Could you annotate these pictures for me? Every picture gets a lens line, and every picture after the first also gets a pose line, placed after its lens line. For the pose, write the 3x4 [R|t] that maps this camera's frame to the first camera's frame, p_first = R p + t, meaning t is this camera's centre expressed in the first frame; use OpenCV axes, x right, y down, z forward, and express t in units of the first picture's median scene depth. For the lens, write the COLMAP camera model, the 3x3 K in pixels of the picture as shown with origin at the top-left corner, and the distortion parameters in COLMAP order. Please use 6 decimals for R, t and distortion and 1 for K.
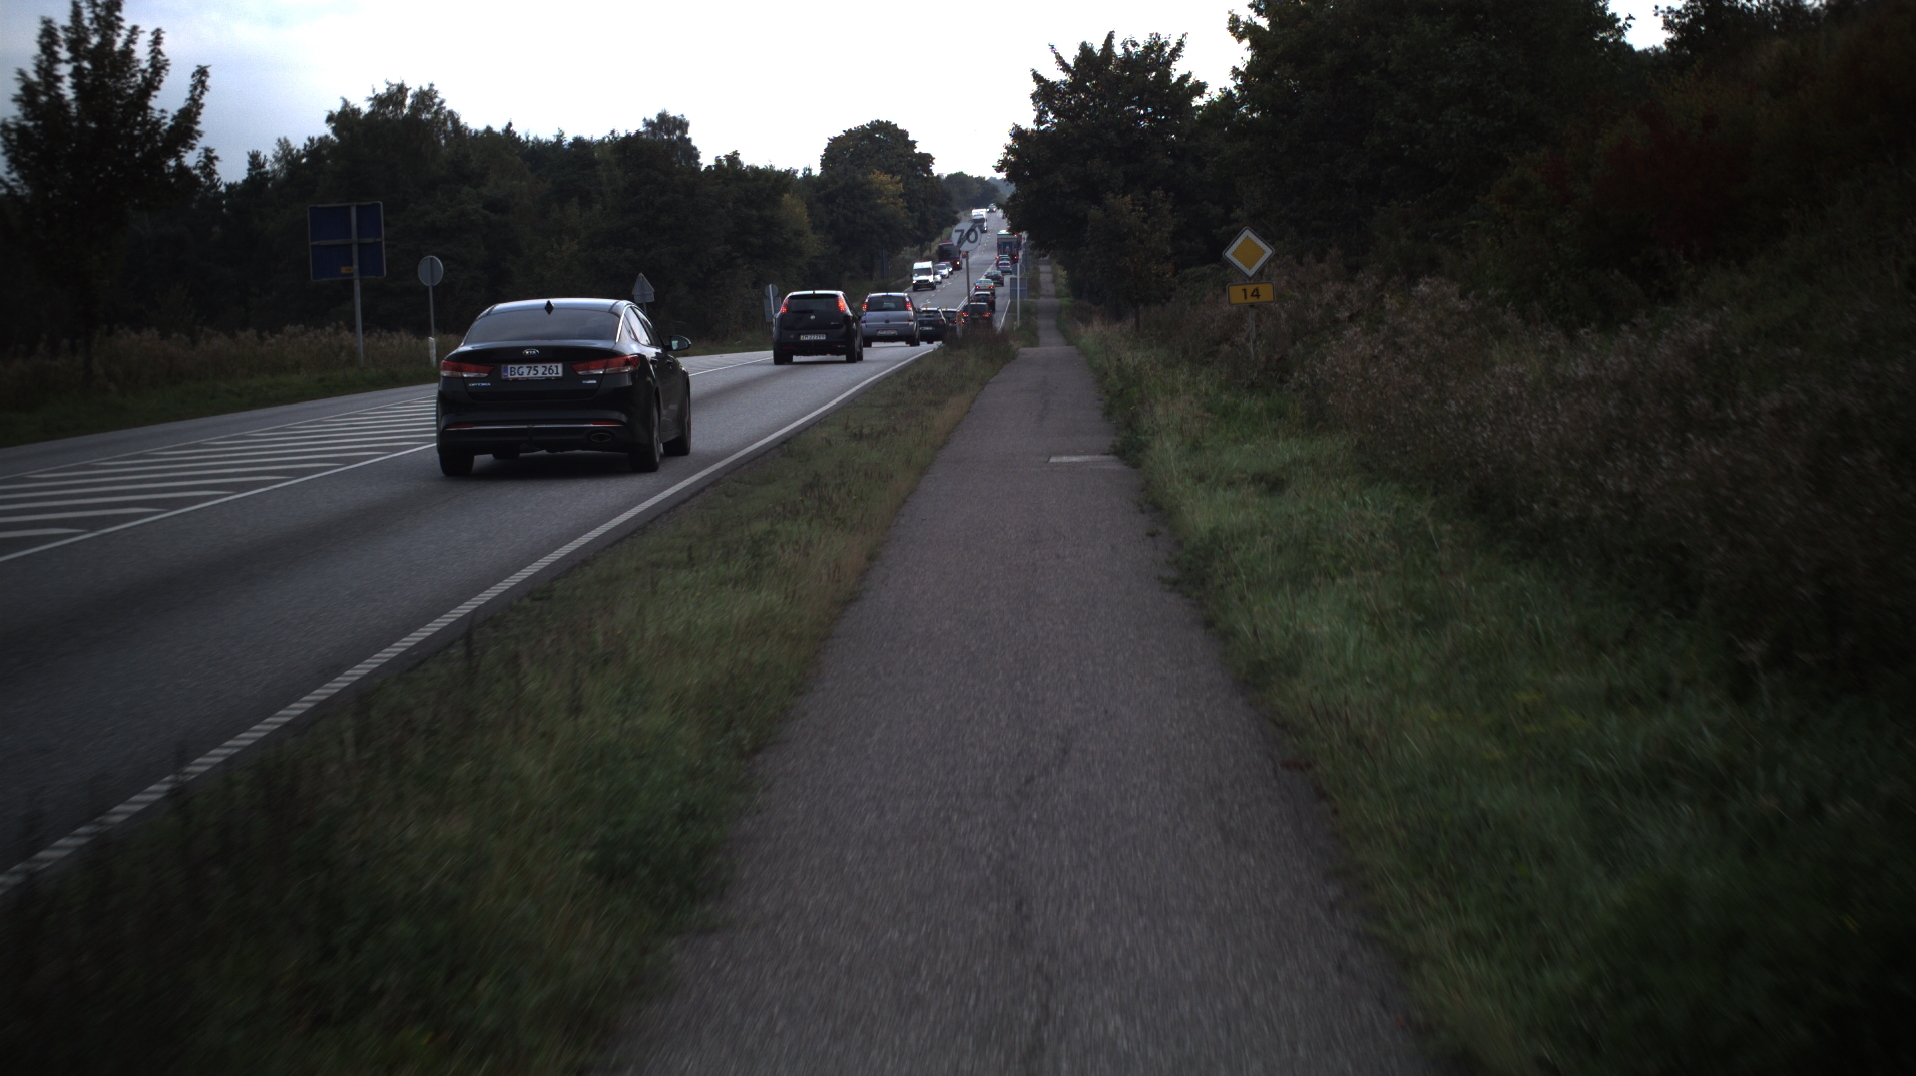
lens RADIAL K [[3261.1, 0, 958.0], [0, 3261.1, 538.0], [0, 0, 1]] dist [-0.235043, 0.212285]
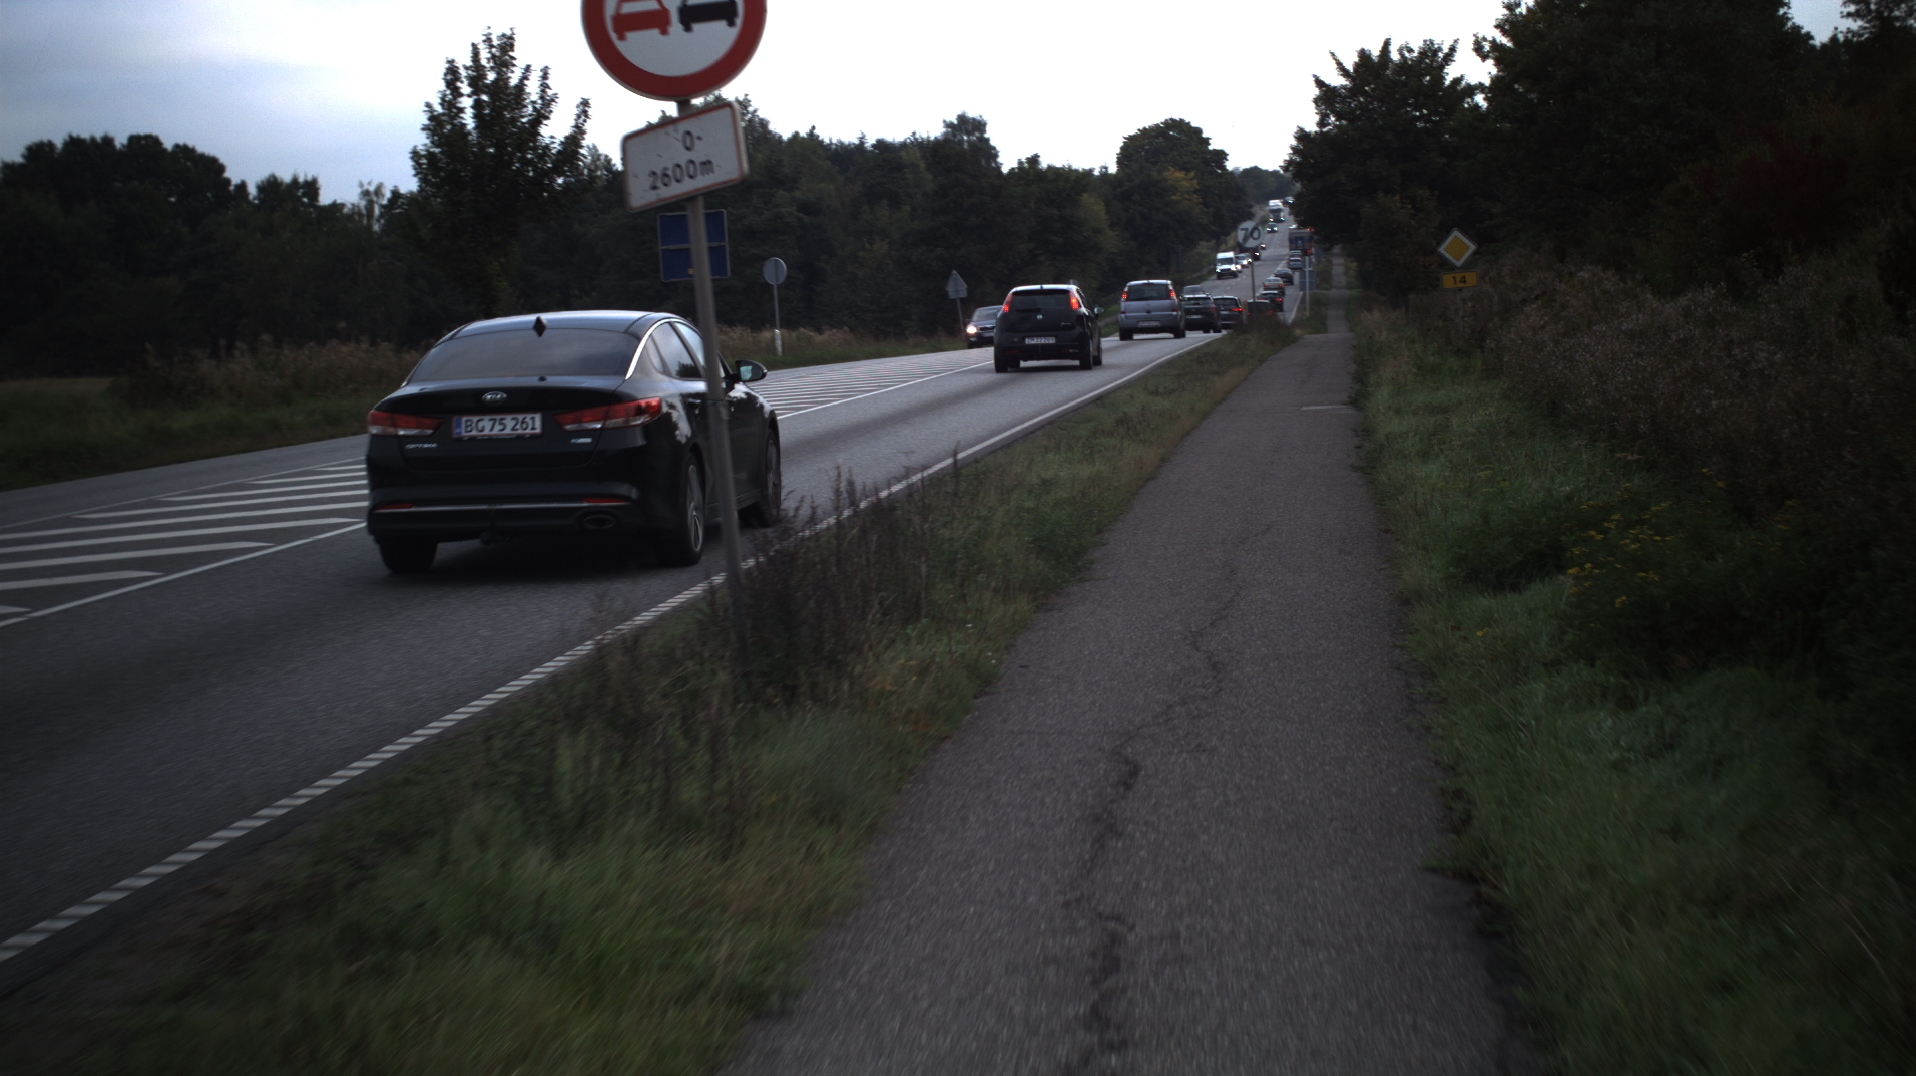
lens RADIAL K [[3261.1, 0, 958.0], [0, 3261.1, 538.0], [0, 0, 1]] dist [-0.235043, 0.212285]
pose [[0.995734, -0.009456, -0.091784, 0.002391], [0.009590, 0.999953, 0.001025, 0.005807], [0.091770, -0.001901, 0.995778, -0.072492]]
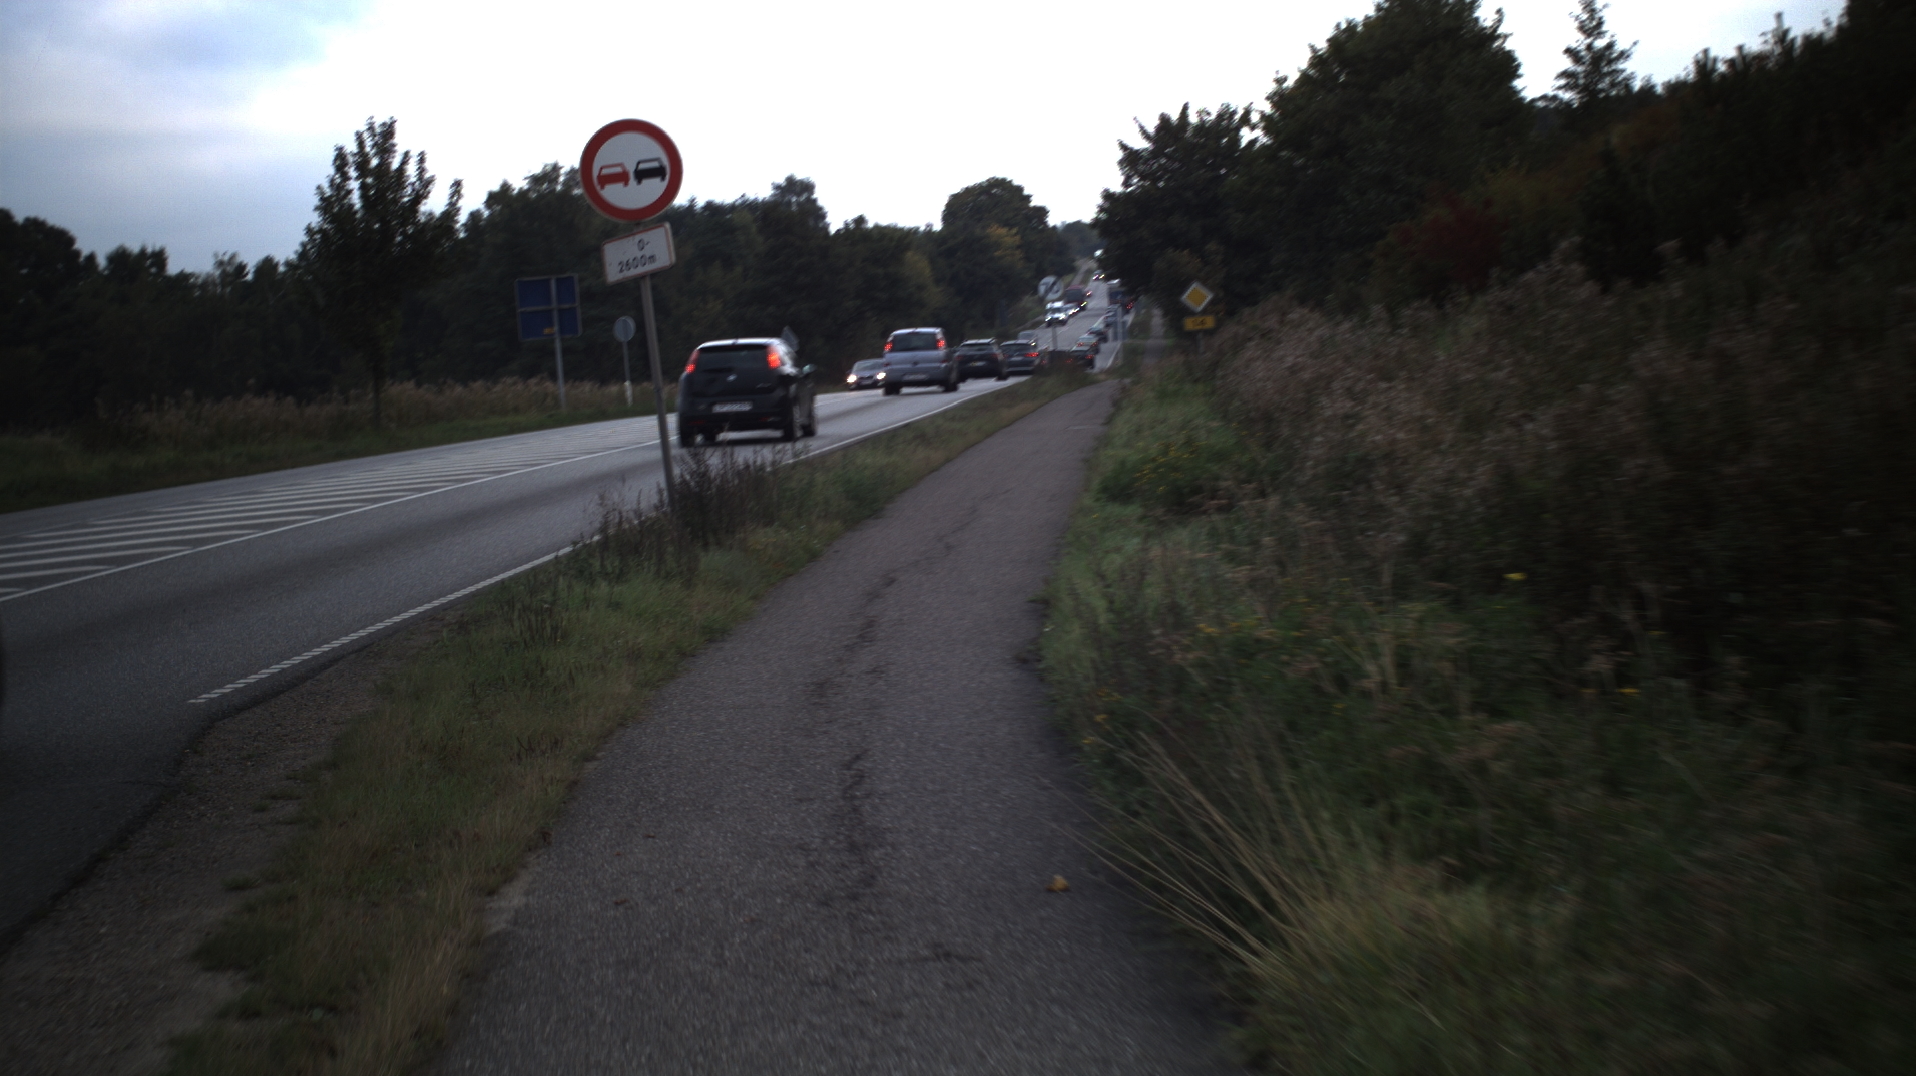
lens RADIAL K [[3275.2, 0, 802.5], [0, 3275.2, 540.4], [0, 0, 1]] dist [-0.531214, 4.957919]
pose [[0.995664, -0.028792, -0.088453, 0.008810], [0.027465, 0.999492, -0.016178, 0.012465], [0.088874, 0.013678, 0.995949, -0.145414]]
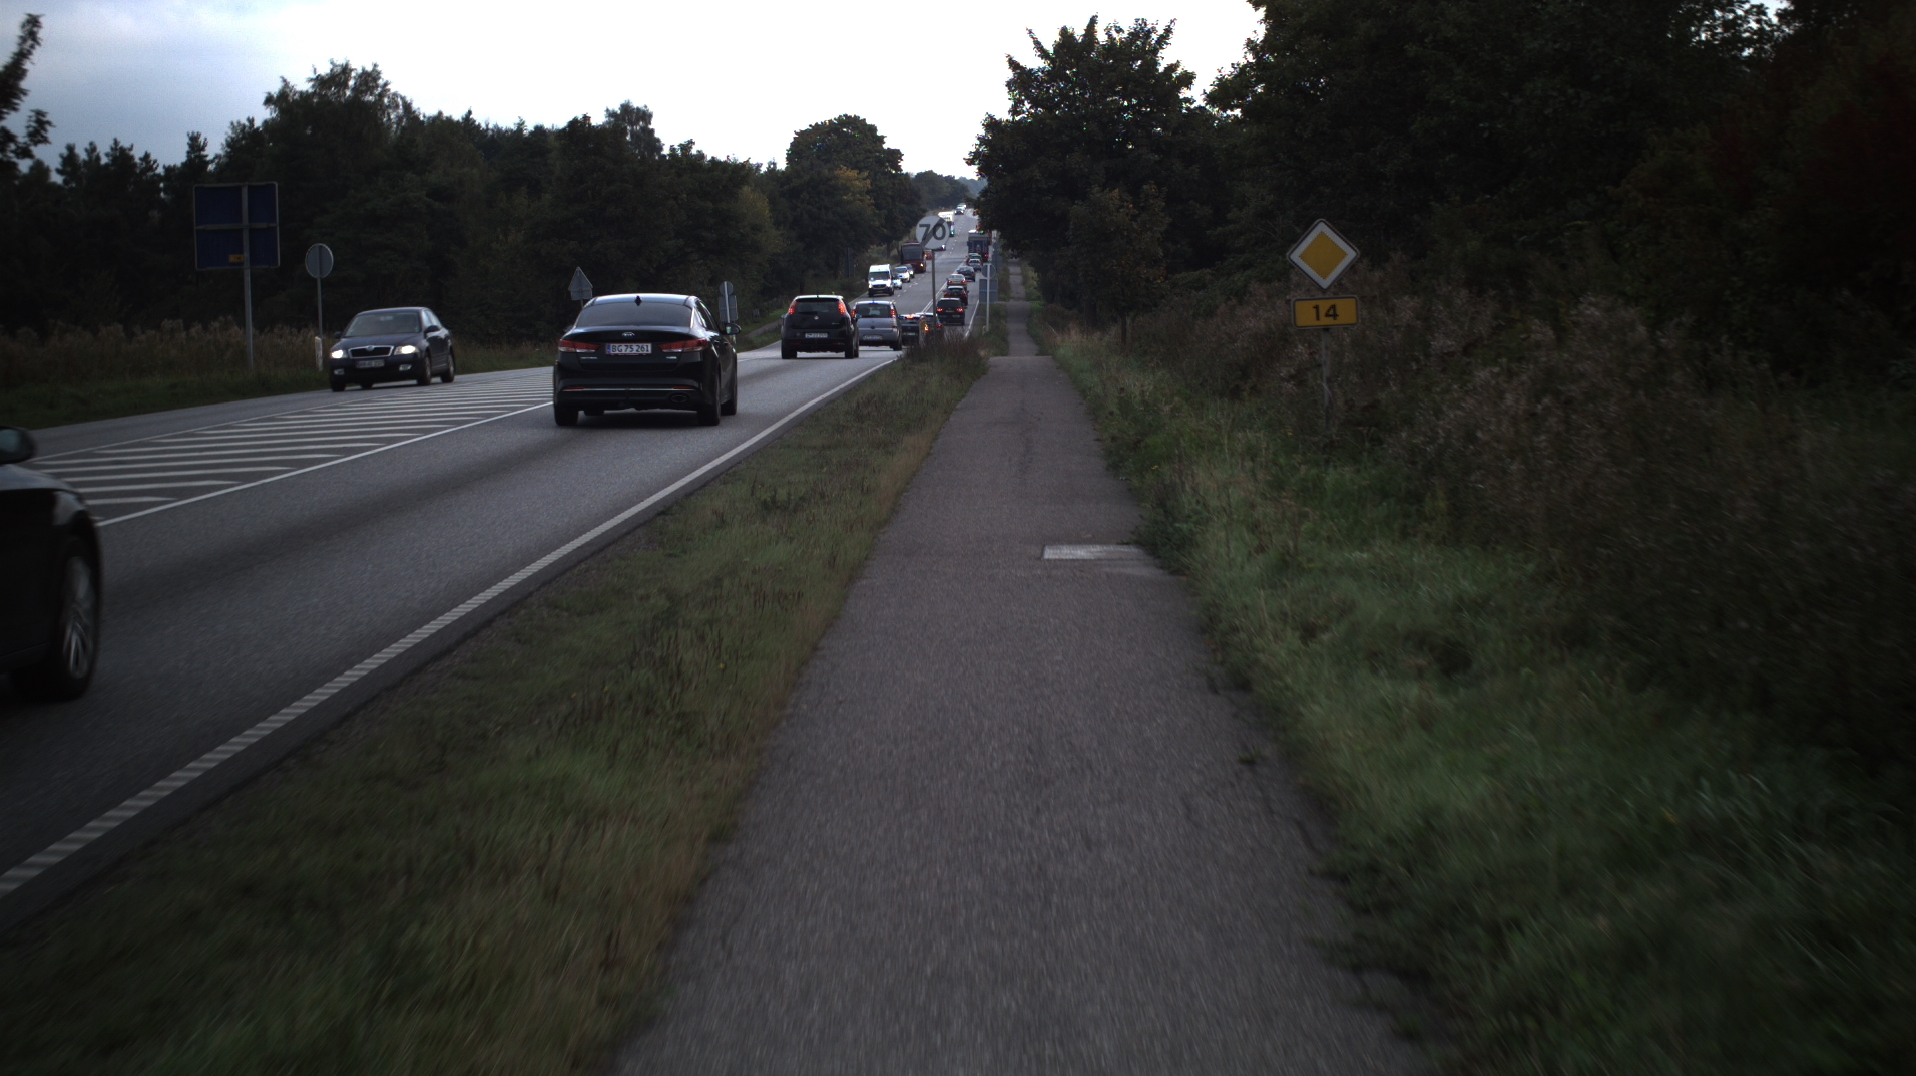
lens RADIAL K [[3261.1, 0, 958.0], [0, 3261.1, 538.0], [0, 0, 1]] dist [-0.235043, 0.212285]
pose [[0.999783, 0.017541, 0.011213, 0.000588], [-0.017541, 0.999846, -0.000098, -0.006051], [-0.011213, -0.000098, 0.999937, 0.072181]]
